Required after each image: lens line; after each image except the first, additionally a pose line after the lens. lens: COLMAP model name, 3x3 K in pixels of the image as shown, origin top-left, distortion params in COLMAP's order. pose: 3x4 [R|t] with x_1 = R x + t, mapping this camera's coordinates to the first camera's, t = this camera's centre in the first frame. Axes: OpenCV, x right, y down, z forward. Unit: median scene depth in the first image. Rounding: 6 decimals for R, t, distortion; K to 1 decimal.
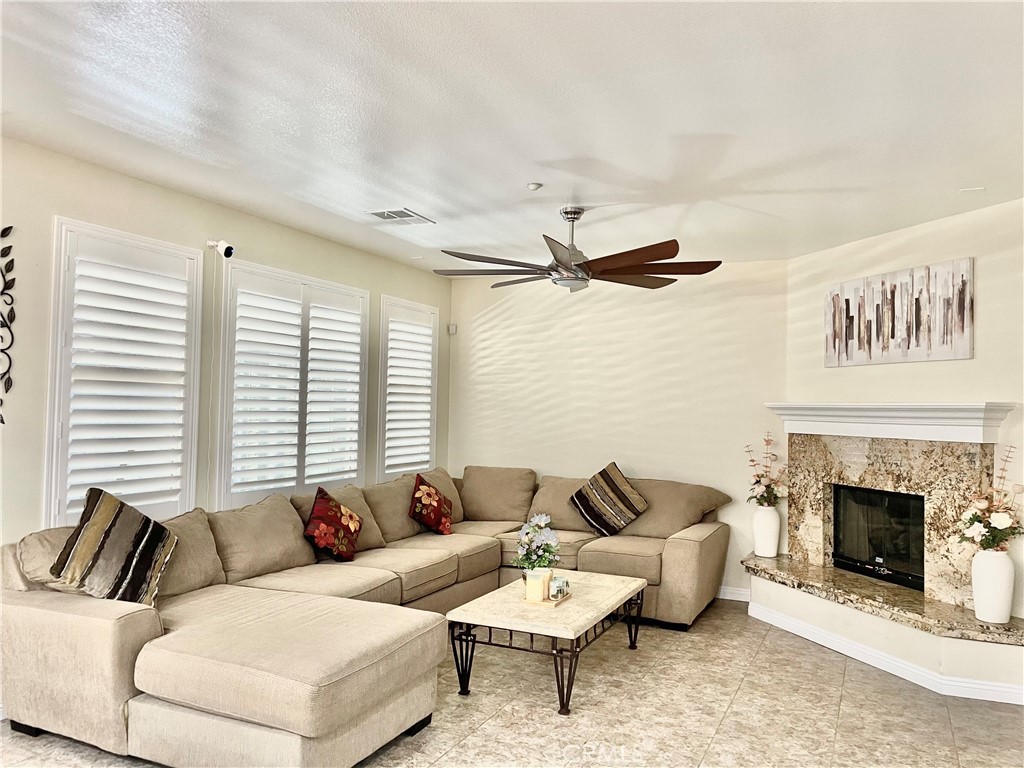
lens RADIAL K [[772.8, 0, 515.2], [0, 772.8, 392.4], [0, 0, 1]] dist [0.095438, -0.122160]
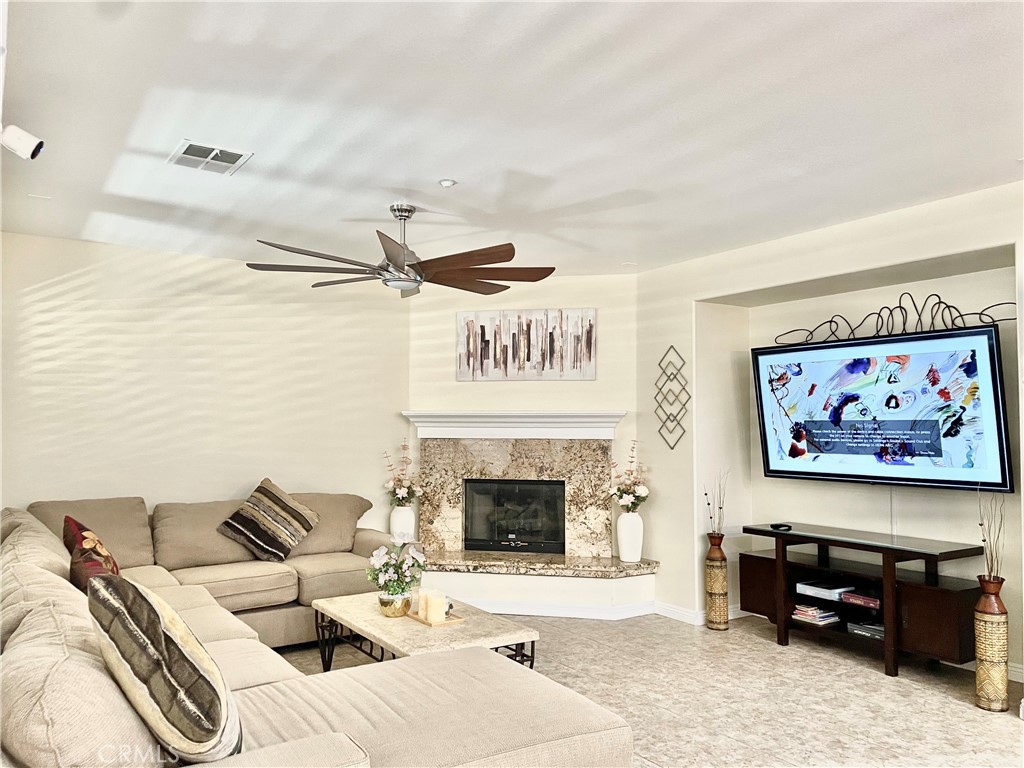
lens RADIAL K [[772.8, 0, 515.2], [0, 772.8, 392.4], [0, 0, 1]] dist [0.095438, -0.122160]
pose [[0.518839, 0.021461, 0.854603, -0.613121], [-0.011532, 0.999770, -0.018105, 0.005627], [-0.854794, -0.000461, 0.518967, 0.360154]]
